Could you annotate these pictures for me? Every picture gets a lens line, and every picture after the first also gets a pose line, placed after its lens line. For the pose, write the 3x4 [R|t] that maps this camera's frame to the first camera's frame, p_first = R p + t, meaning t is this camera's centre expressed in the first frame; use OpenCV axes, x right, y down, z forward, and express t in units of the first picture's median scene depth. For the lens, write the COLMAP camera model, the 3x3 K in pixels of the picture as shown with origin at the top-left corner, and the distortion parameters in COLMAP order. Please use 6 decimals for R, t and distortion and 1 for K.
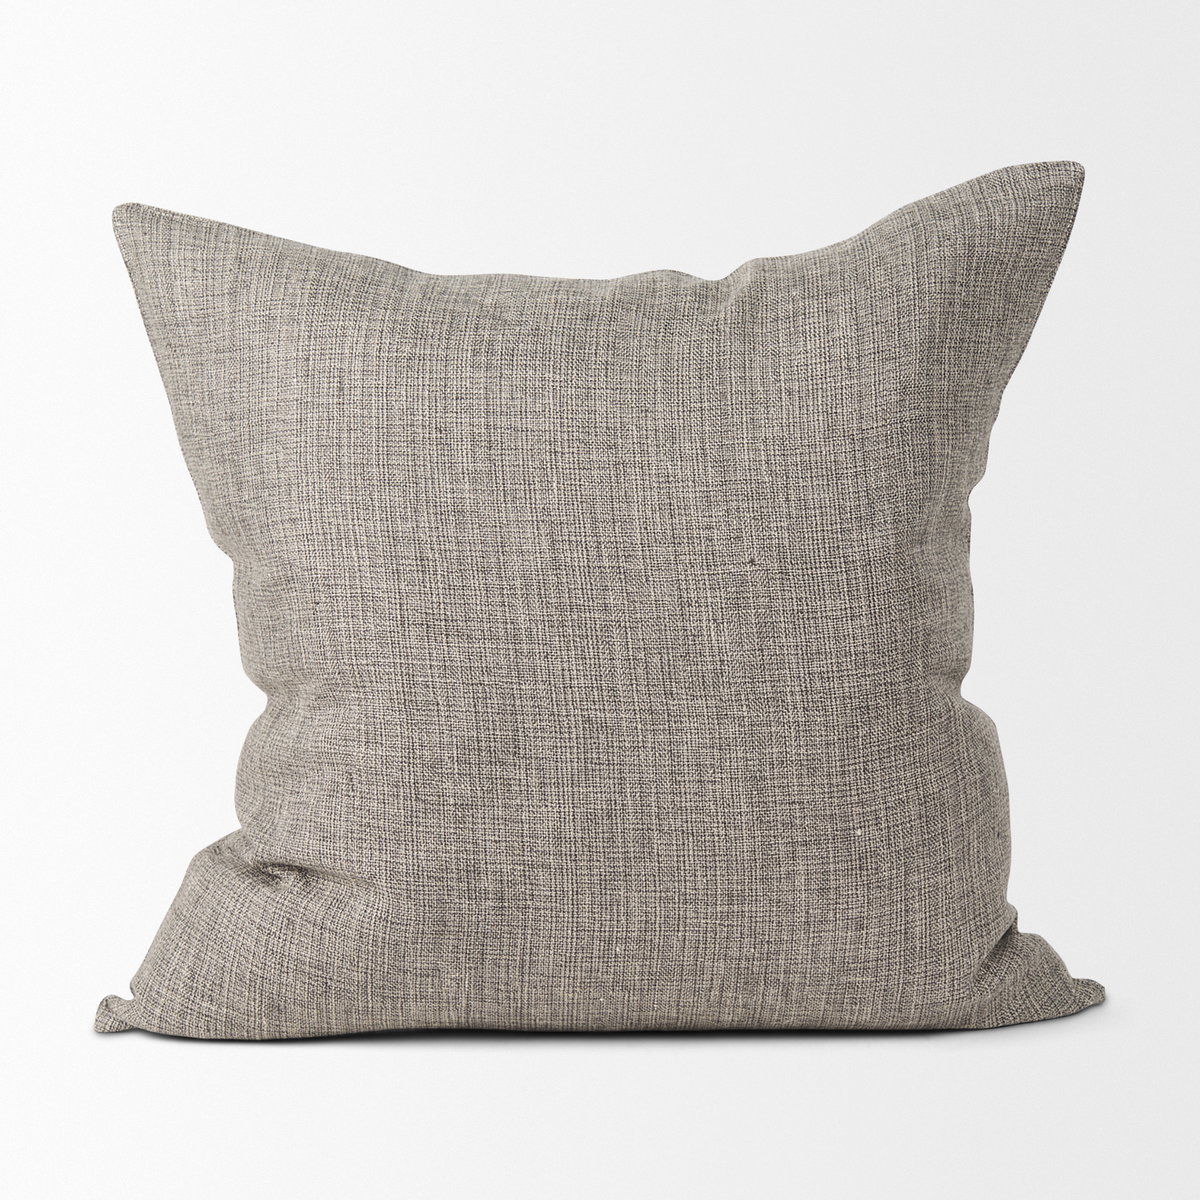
lens RADIAL K [[3894.6, 0, 600.0], [0, 3894.6, 600.0], [0, 0, 1]] dist [-0.037067, -0.326378]
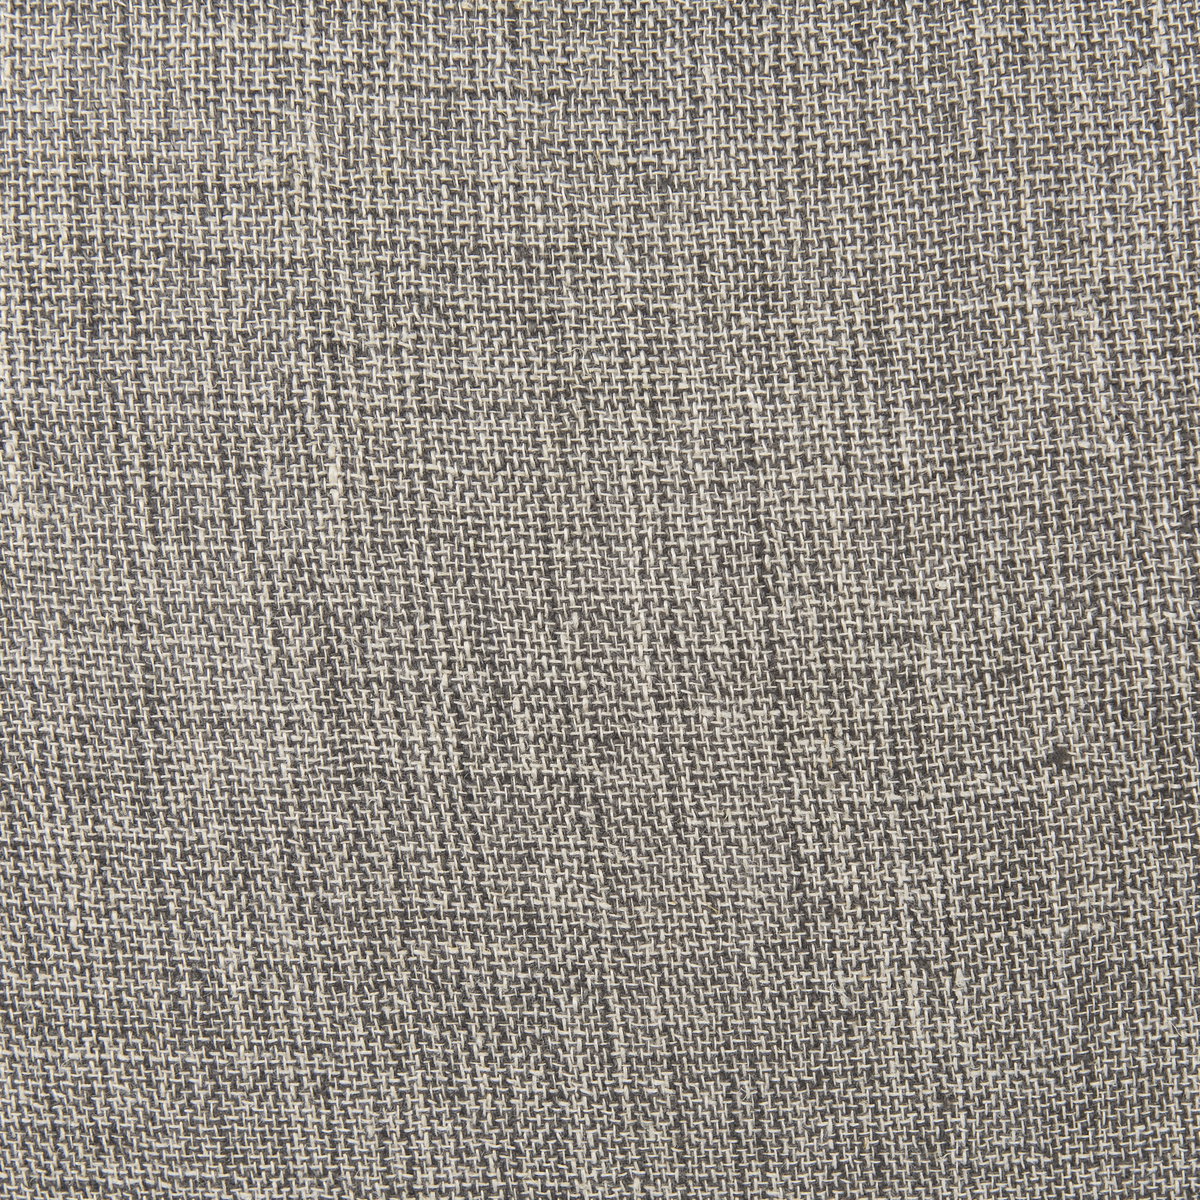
lens RADIAL K [[3894.6, 0, 600.0], [0, 3894.6, 600.0], [0, 0, 1]] dist [-0.037067, -0.326378]
pose [[0.999239, -0.022549, 0.031818, -0.001895], [0.011928, 0.953508, 0.301131, -0.103523], [-0.037129, -0.300522, 0.953052, 0.740659]]
